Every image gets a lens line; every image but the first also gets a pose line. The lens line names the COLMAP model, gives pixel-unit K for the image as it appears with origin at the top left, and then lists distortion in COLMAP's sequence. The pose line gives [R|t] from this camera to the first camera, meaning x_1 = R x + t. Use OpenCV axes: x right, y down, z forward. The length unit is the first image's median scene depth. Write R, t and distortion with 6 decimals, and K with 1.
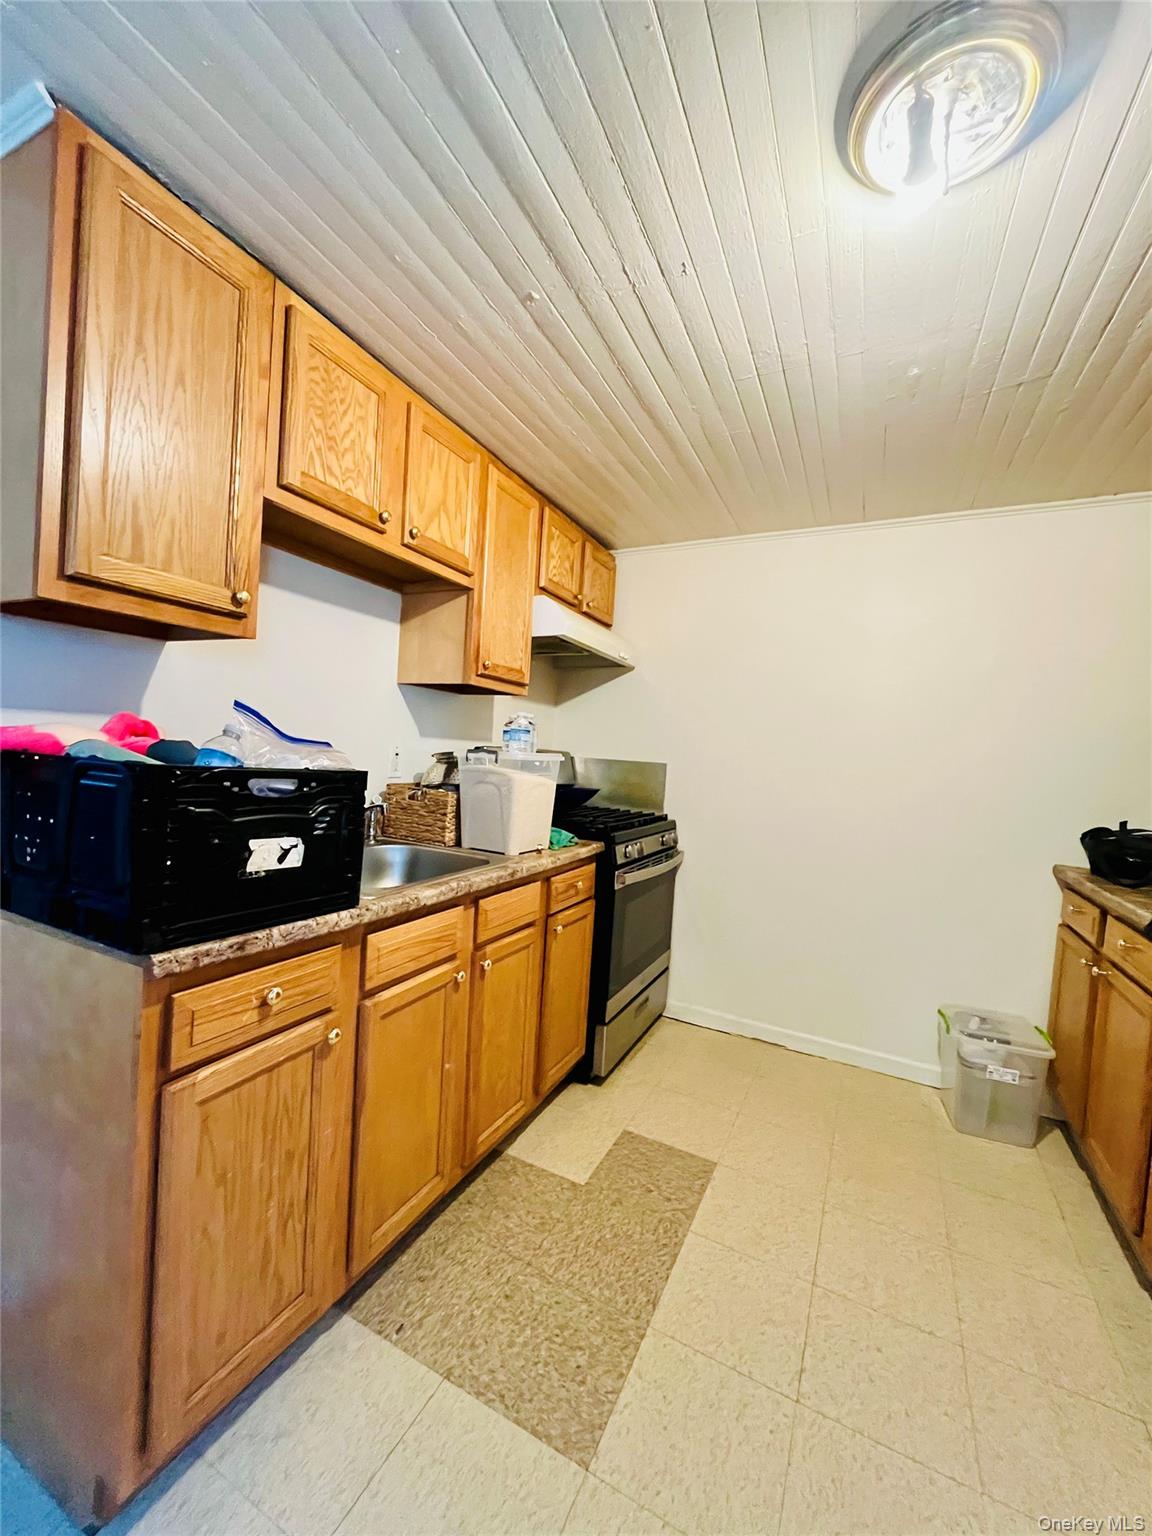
lens RADIAL K [[613.8, 0, 577.7], [0, 613.8, 765.6], [0, 0, 1]] dist [-0.003555, -0.000294]
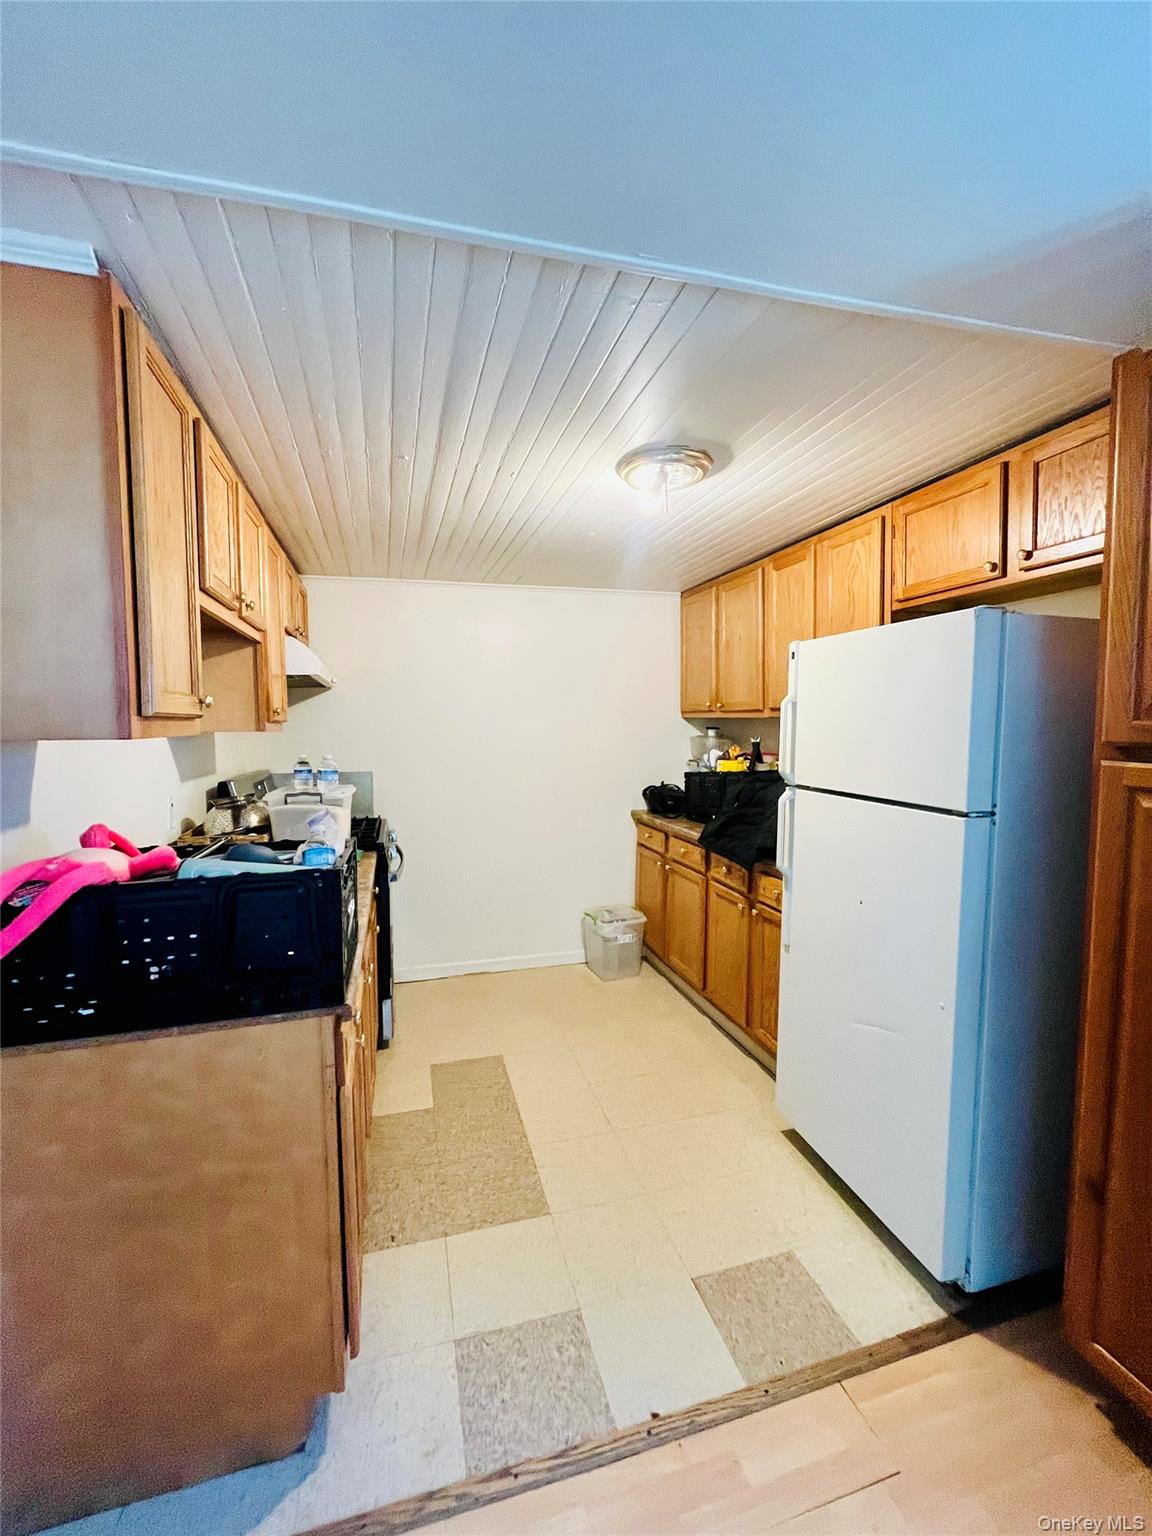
lens RADIAL K [[613.8, 0, 569.2], [0, 613.8, 768.1], [0, 0, 1]] dist [-0.003555, -0.000294]
pose [[0.744442, -0.111332, 0.658340, -0.490405], [0.067480, 0.993497, 0.091704, -0.131380], [-0.664269, -0.023844, 0.747114, -0.153888]]
